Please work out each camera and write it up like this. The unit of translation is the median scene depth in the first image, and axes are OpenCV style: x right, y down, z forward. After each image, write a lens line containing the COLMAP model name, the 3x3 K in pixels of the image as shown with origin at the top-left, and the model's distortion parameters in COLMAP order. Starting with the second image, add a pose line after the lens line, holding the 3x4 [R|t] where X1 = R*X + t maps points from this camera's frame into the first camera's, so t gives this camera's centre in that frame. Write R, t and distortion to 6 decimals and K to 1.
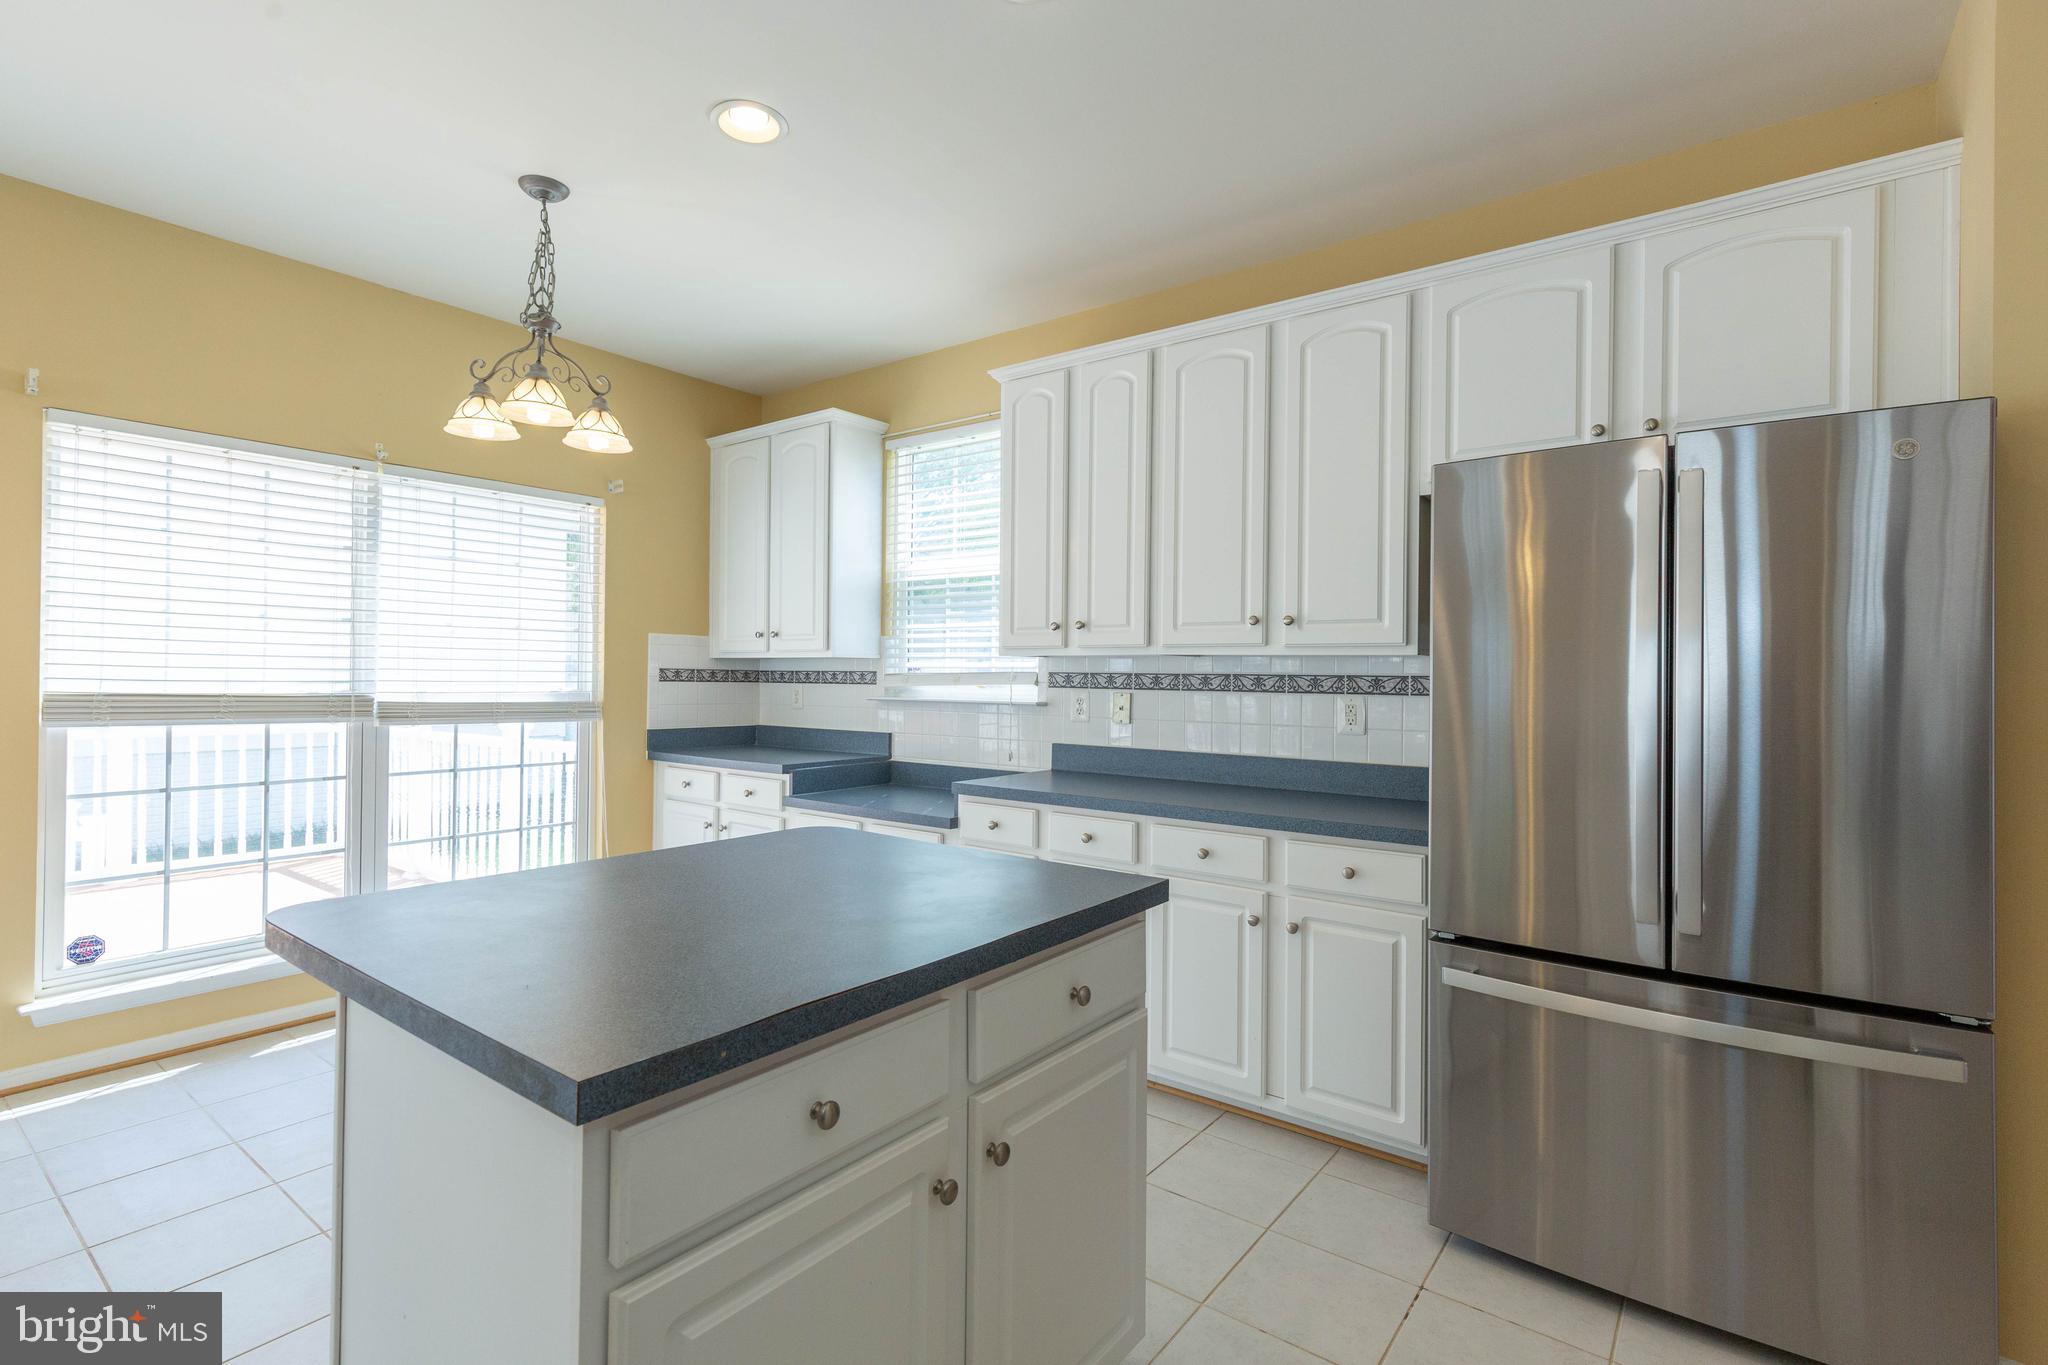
lens RADIAL K [[948.5, 0, 1012.9], [0, 948.5, 671.6], [0, 0, 1]] dist [0.008104, -0.002733]
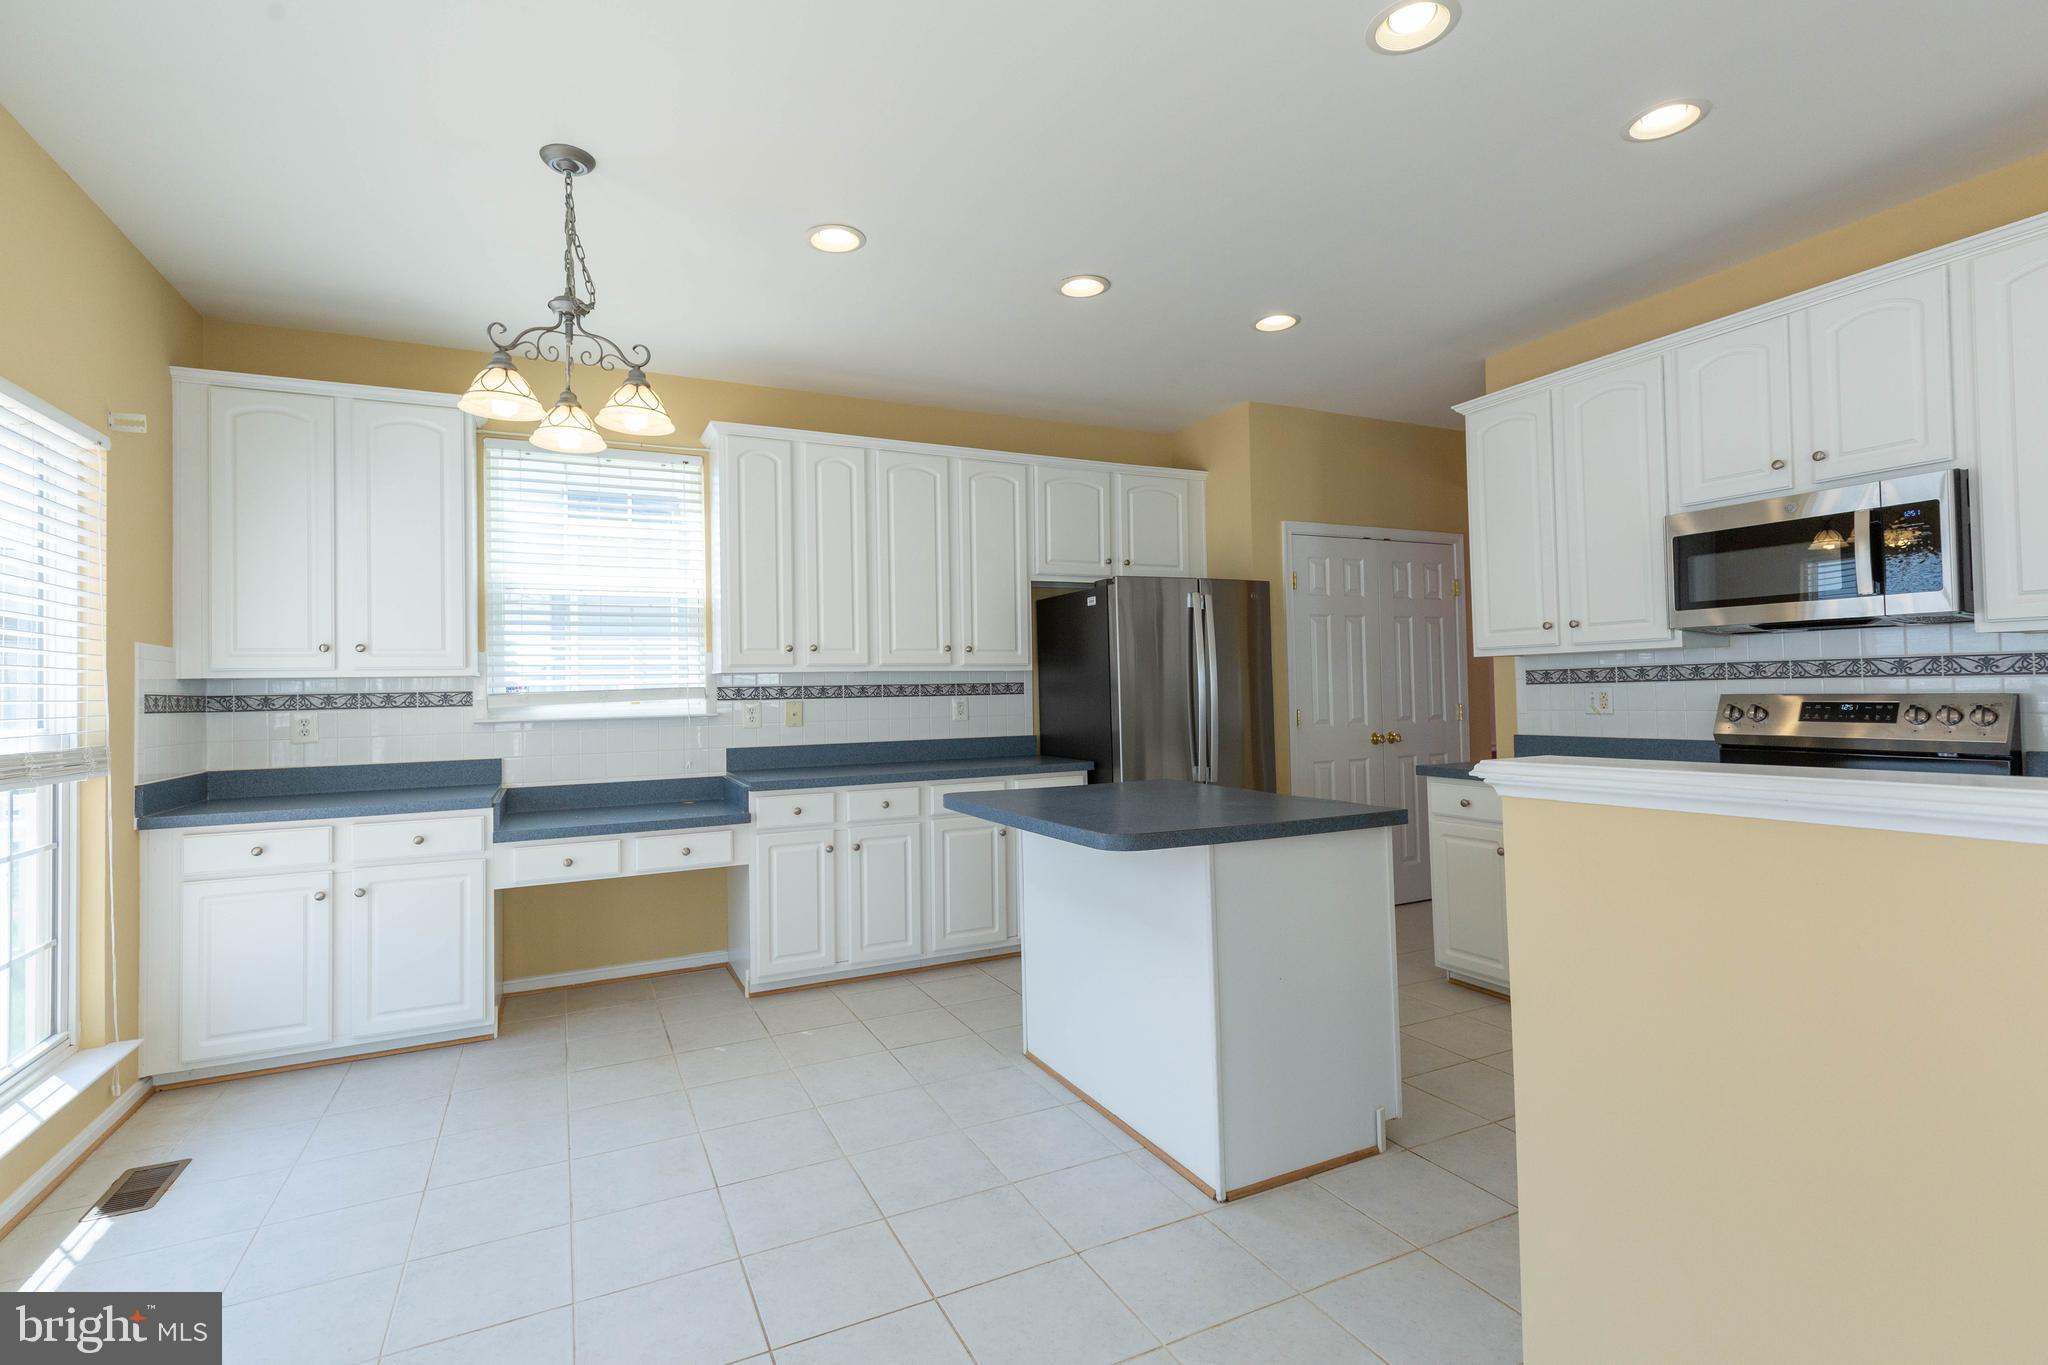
lens RADIAL K [[948.5, 0, 1017.4], [0, 948.5, 663.8], [0, 0, 1]] dist [0.008104, -0.002733]
pose [[0.450186, 0.003225, 0.892929, -0.852418], [0.020418, 0.999695, -0.013905, -0.004145], [-0.892701, 0.024492, 0.449983, 0.168061]]
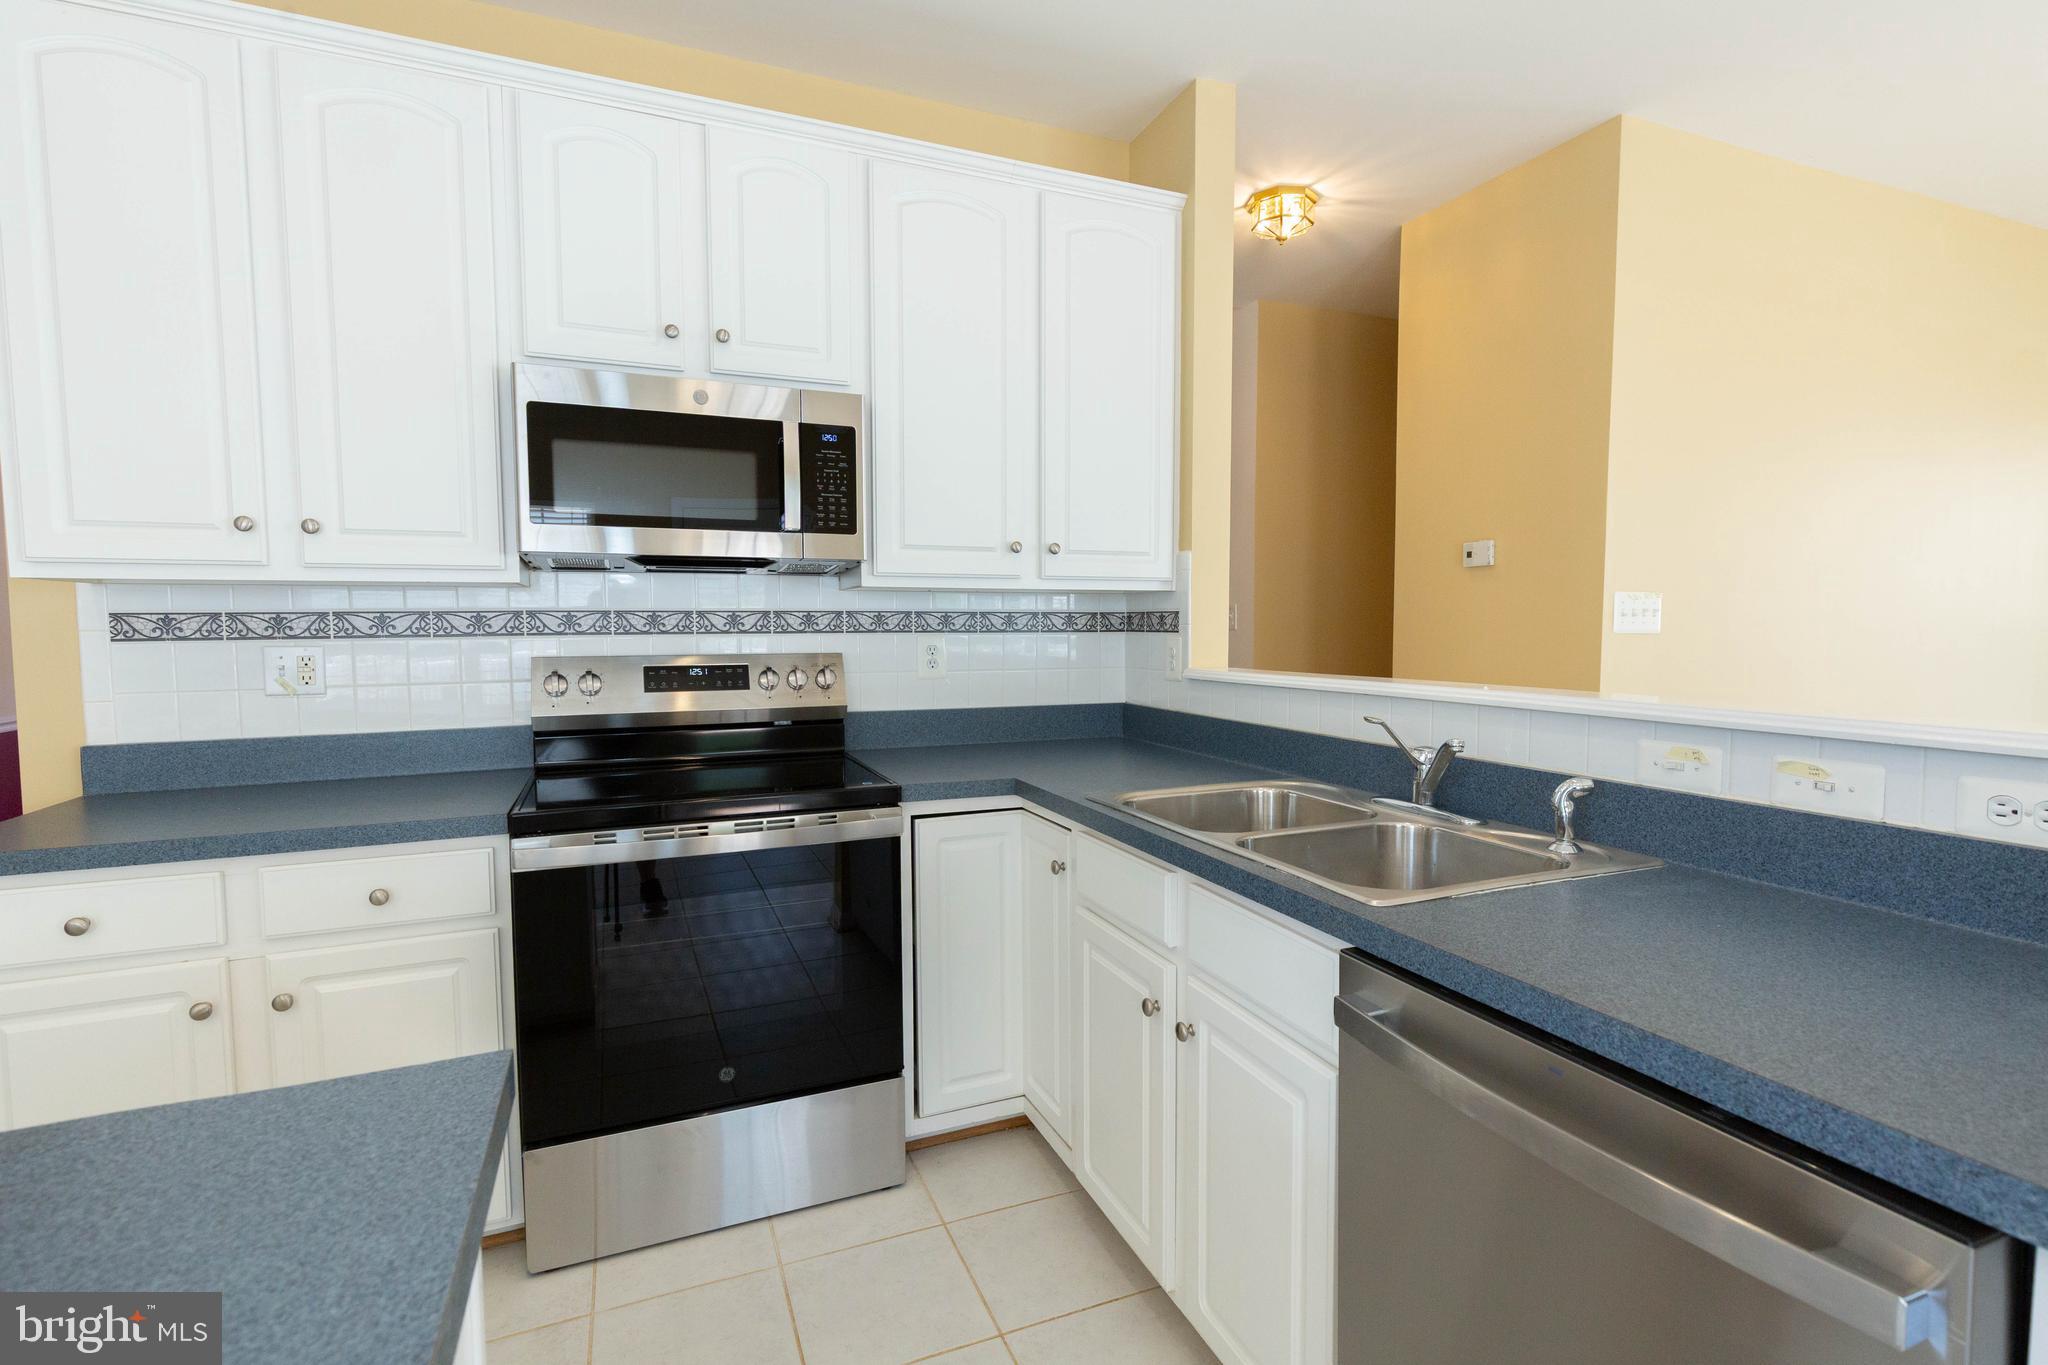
lens RADIAL K [[948.5, 0, 1024.0], [0, 948.5, 685.7], [0, 0, 1]] dist [0.008104, -0.002733]
pose [[-0.864602, -0.039669, 0.500889, -0.308623], [-0.008854, 0.997927, 0.063749, 0.002734], [-0.502379, 0.050683, -0.863161, 0.350822]]
